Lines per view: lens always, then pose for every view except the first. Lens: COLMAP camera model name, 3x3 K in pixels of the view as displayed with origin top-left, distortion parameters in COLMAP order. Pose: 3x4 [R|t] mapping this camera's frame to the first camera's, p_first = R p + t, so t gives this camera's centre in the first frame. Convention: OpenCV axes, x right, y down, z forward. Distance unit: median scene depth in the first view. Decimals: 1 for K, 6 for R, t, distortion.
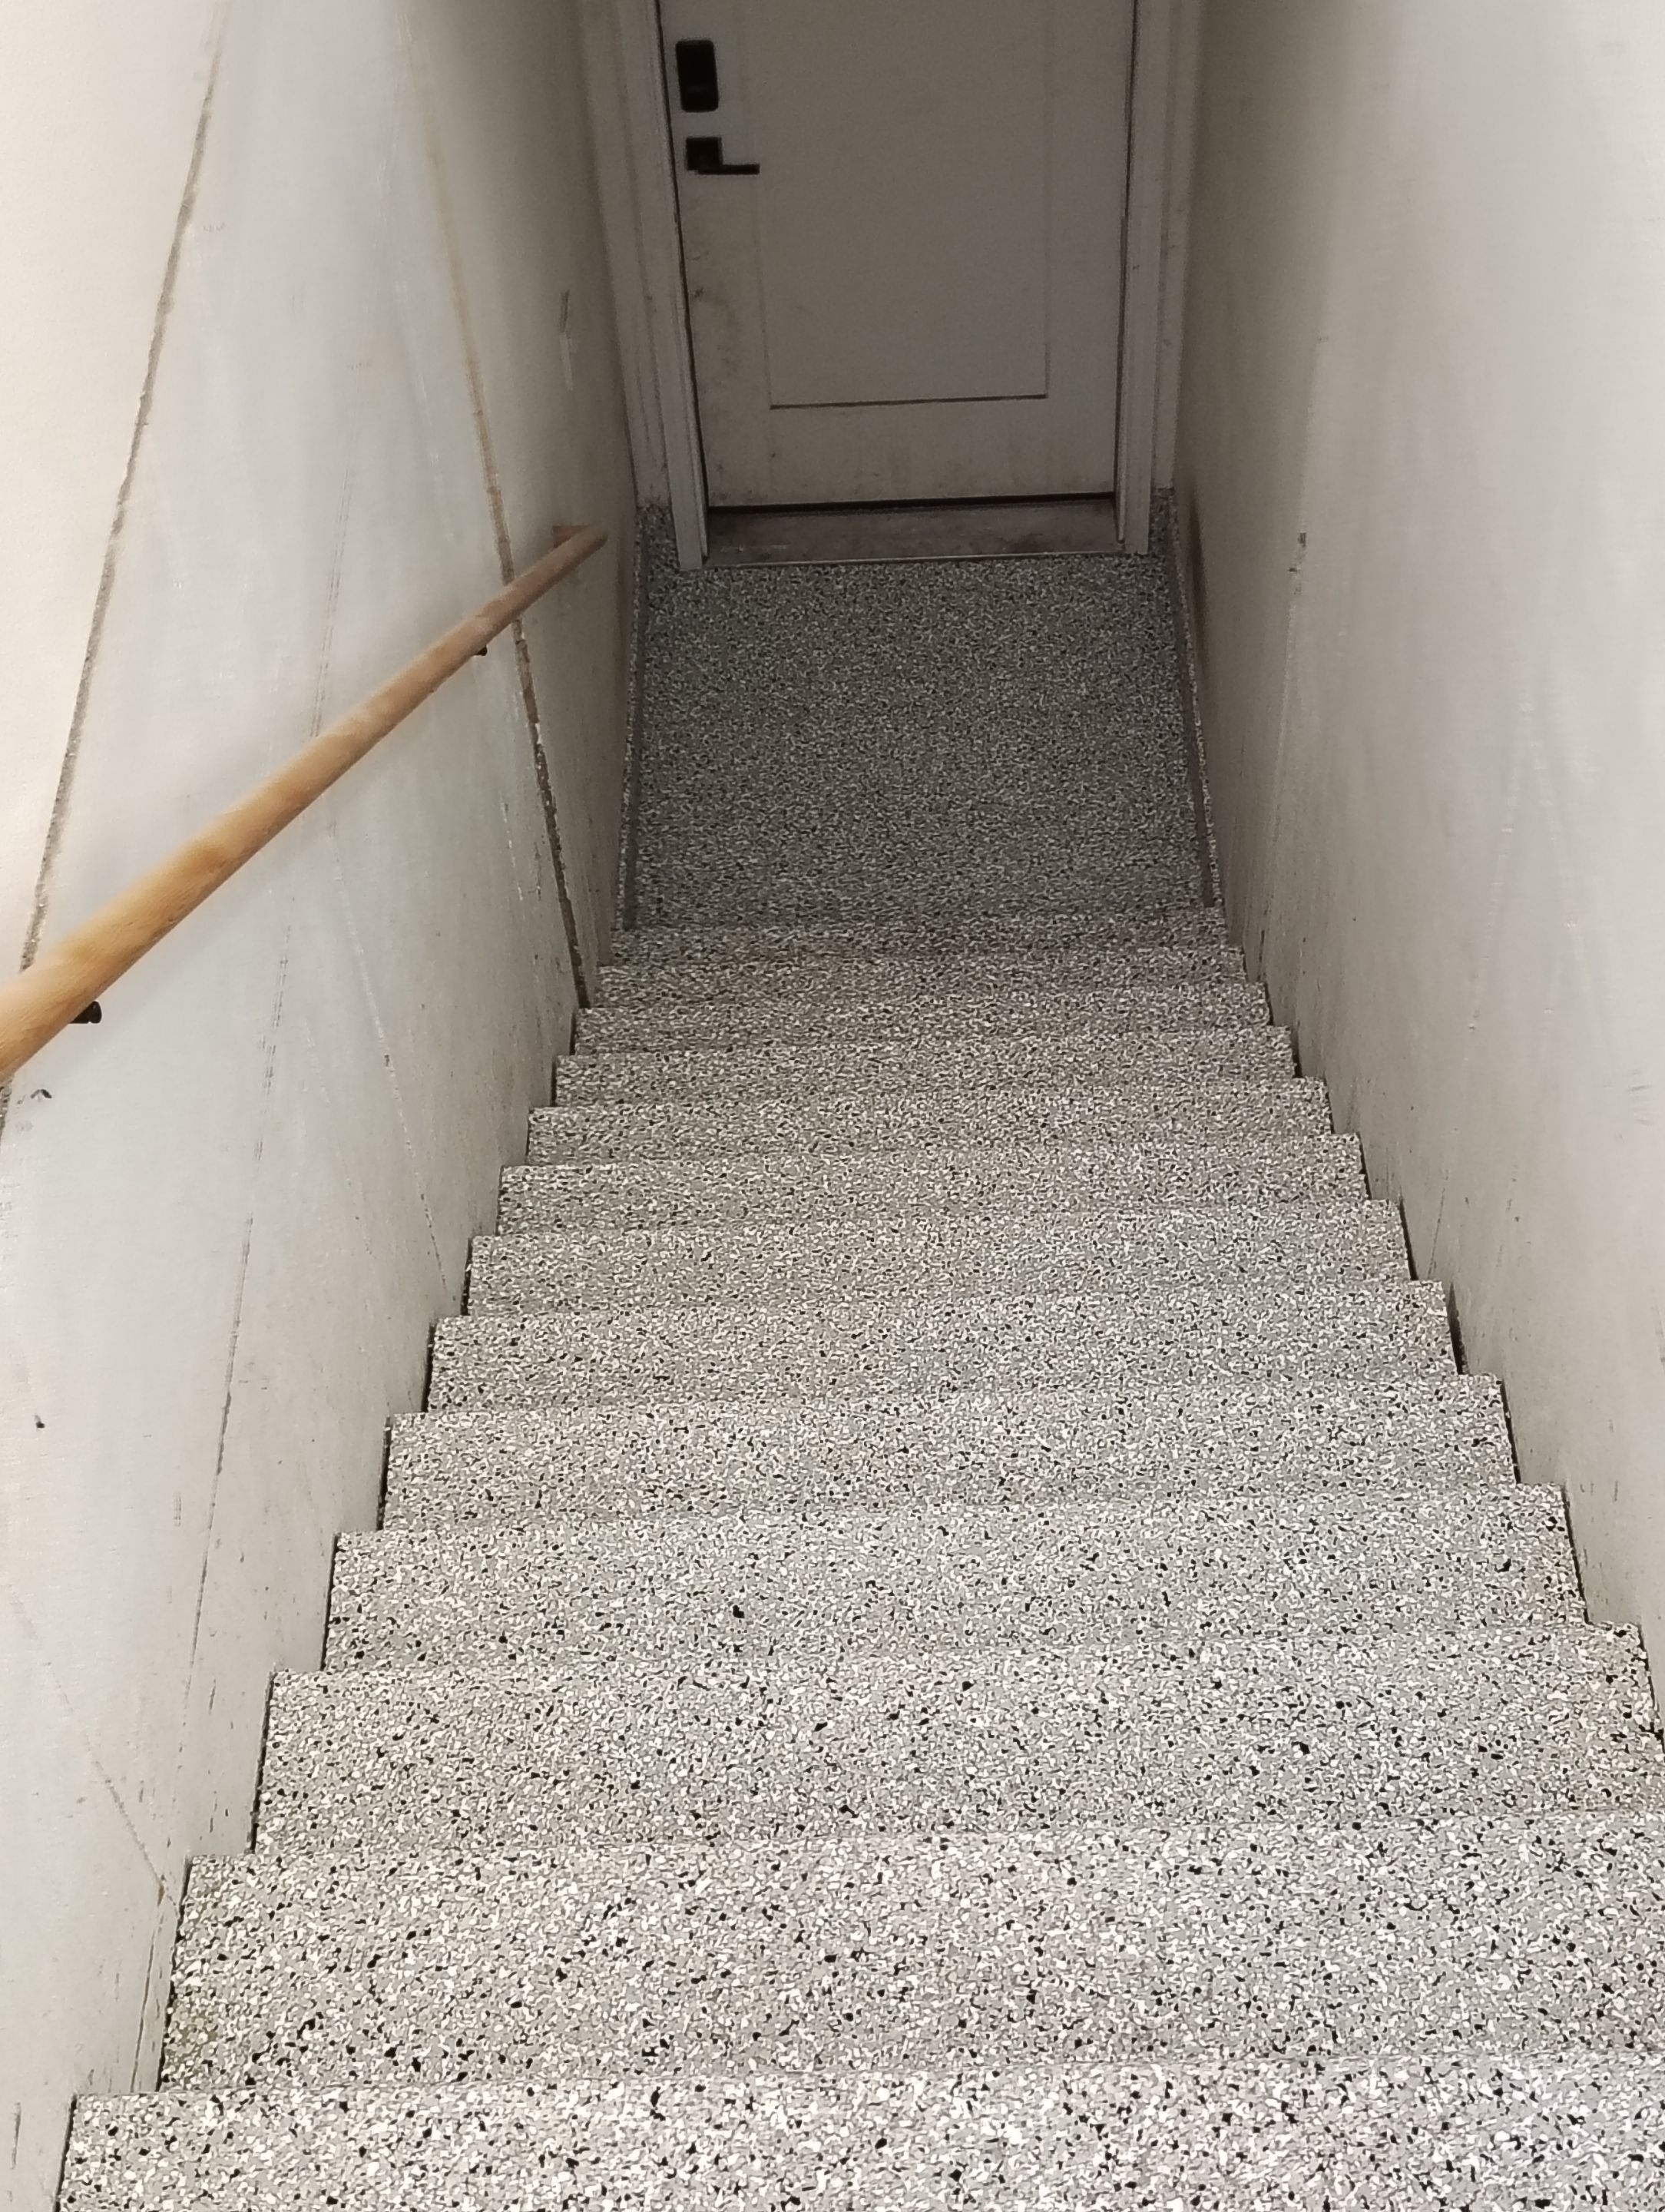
lens RADIAL K [[3065.9, 0, 863.4], [0, 3065.9, 1104.2], [0, 0, 1]] dist [0.023081, 0.000000]
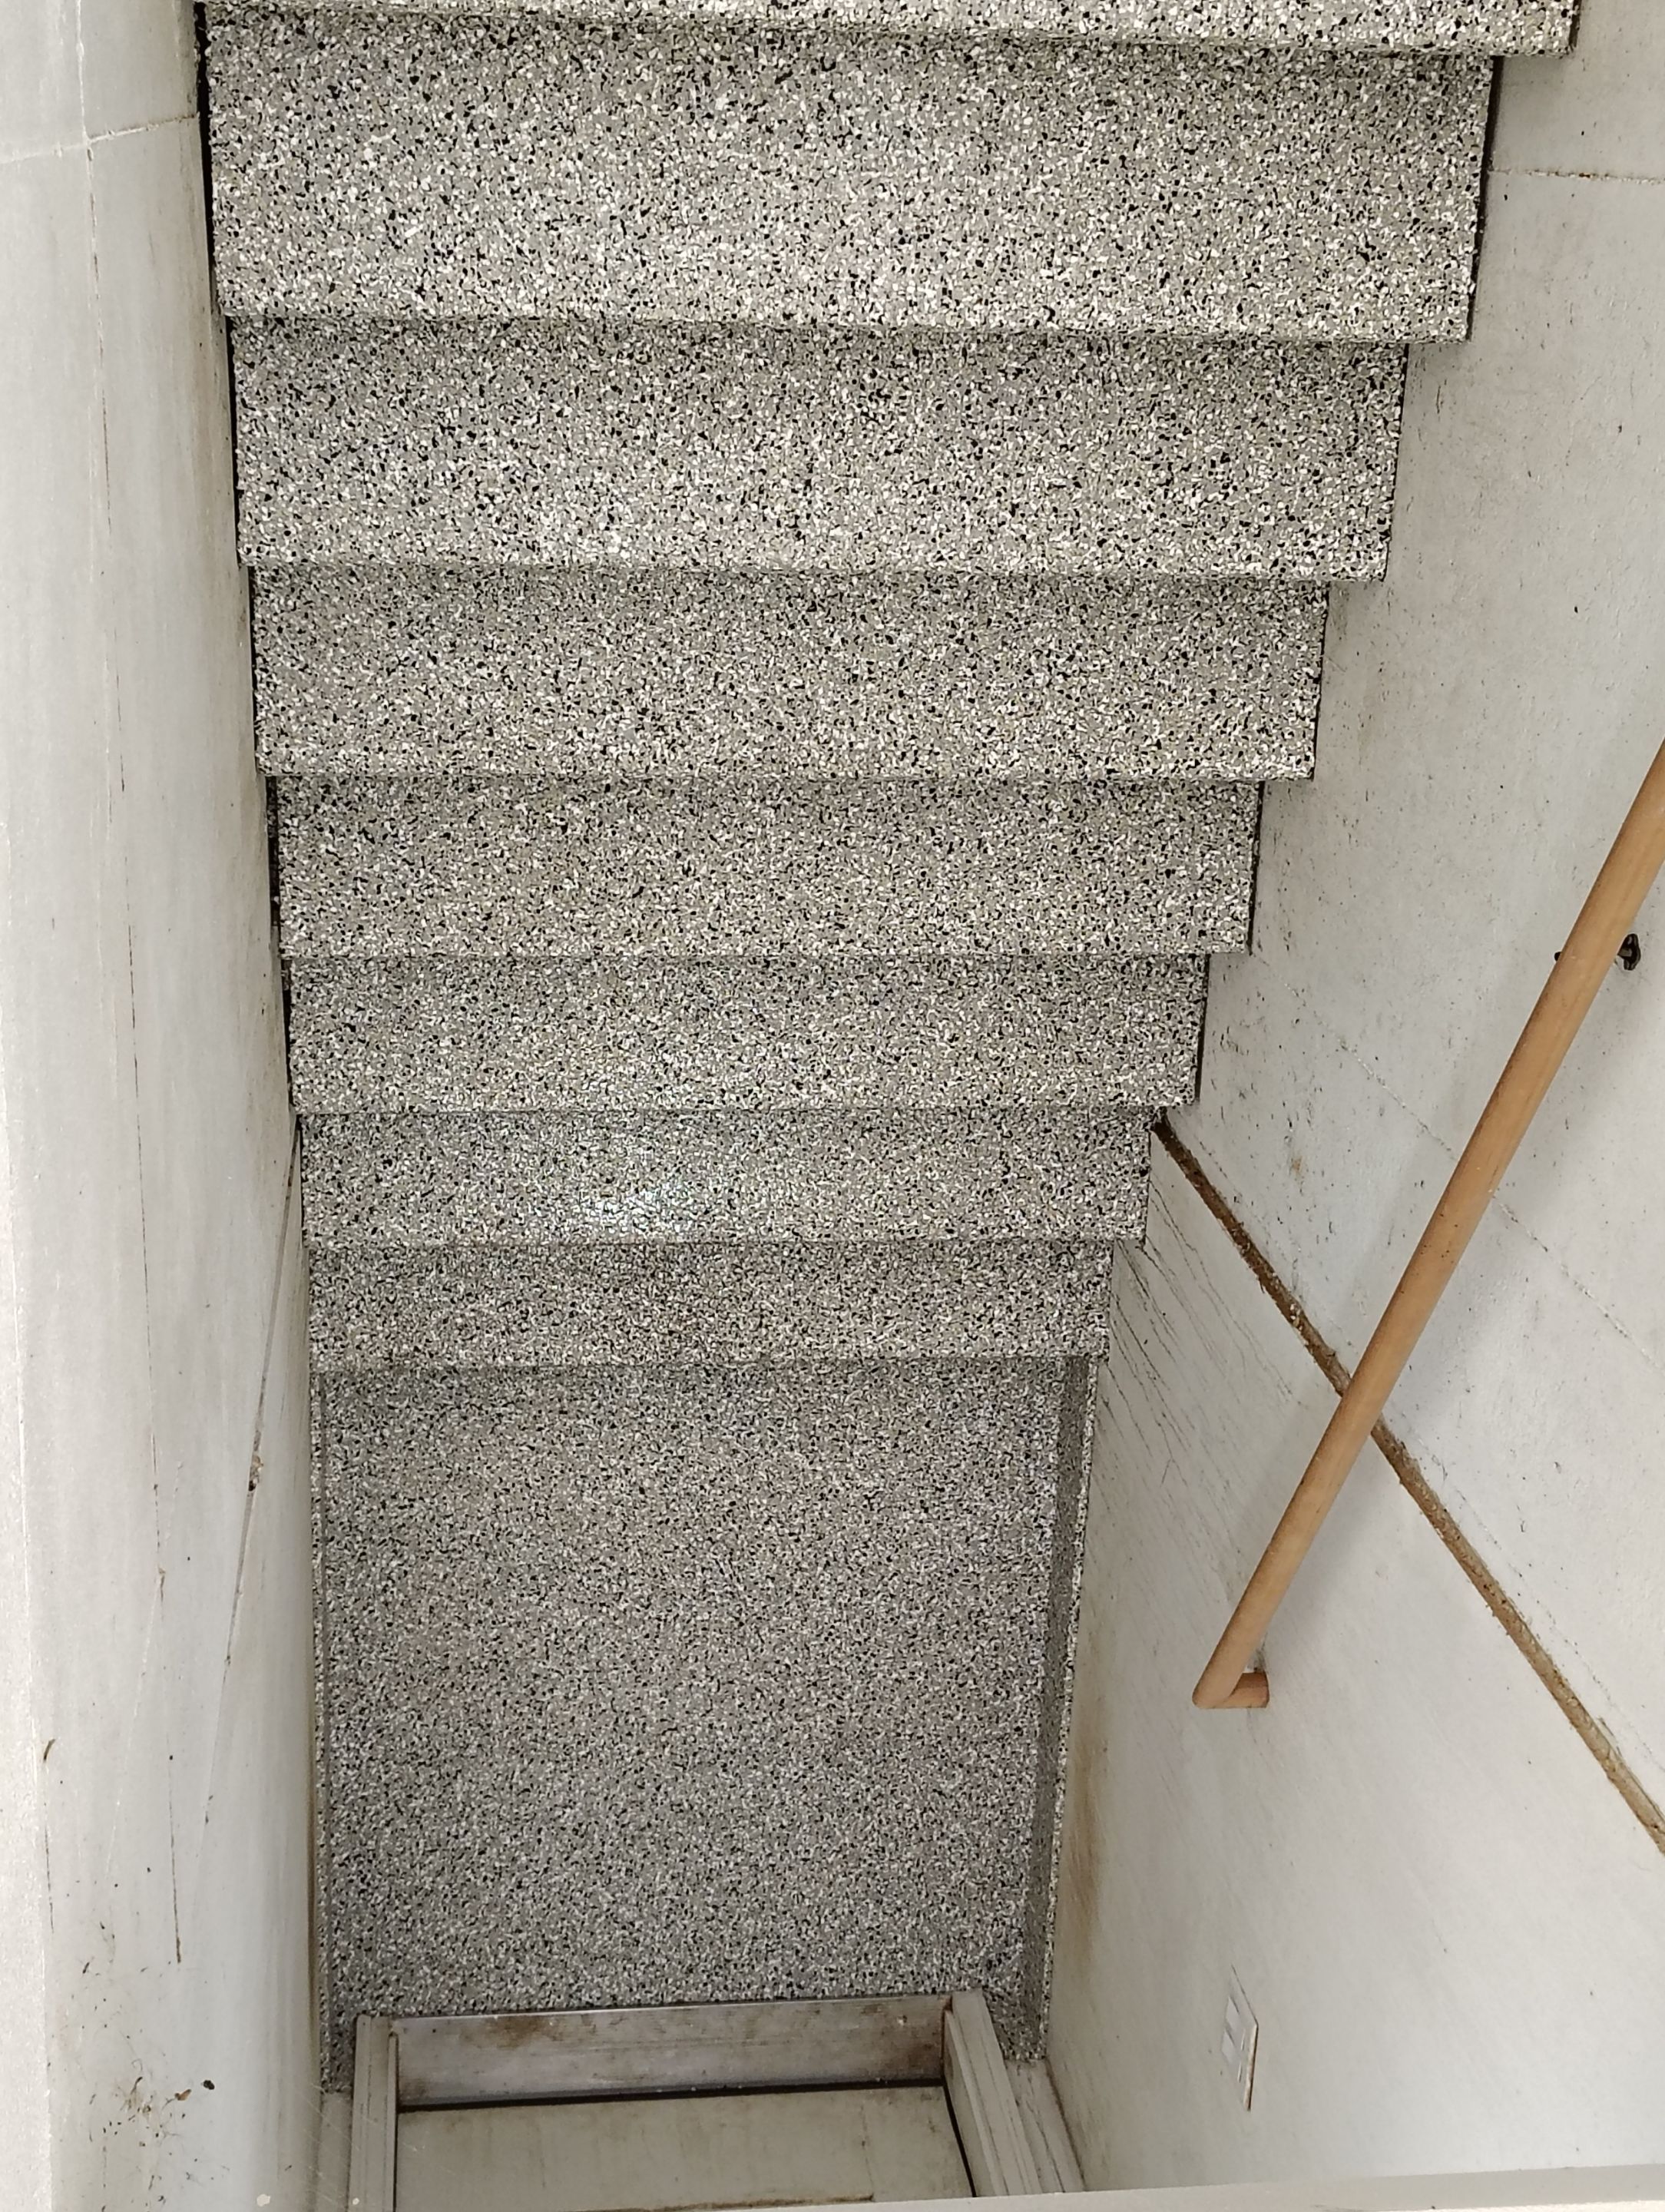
lens RADIAL K [[3065.9, 0, 840.4], [0, 3065.9, 1154.2], [0, 0, 1]] dist [0.023081, 0.000000]
pose [[-0.994054, -0.021197, -0.106804, 0.123553], [-0.016511, -0.940184, 0.340267, -0.484949], [-0.107628, 0.340007, 0.934244, 0.462356]]
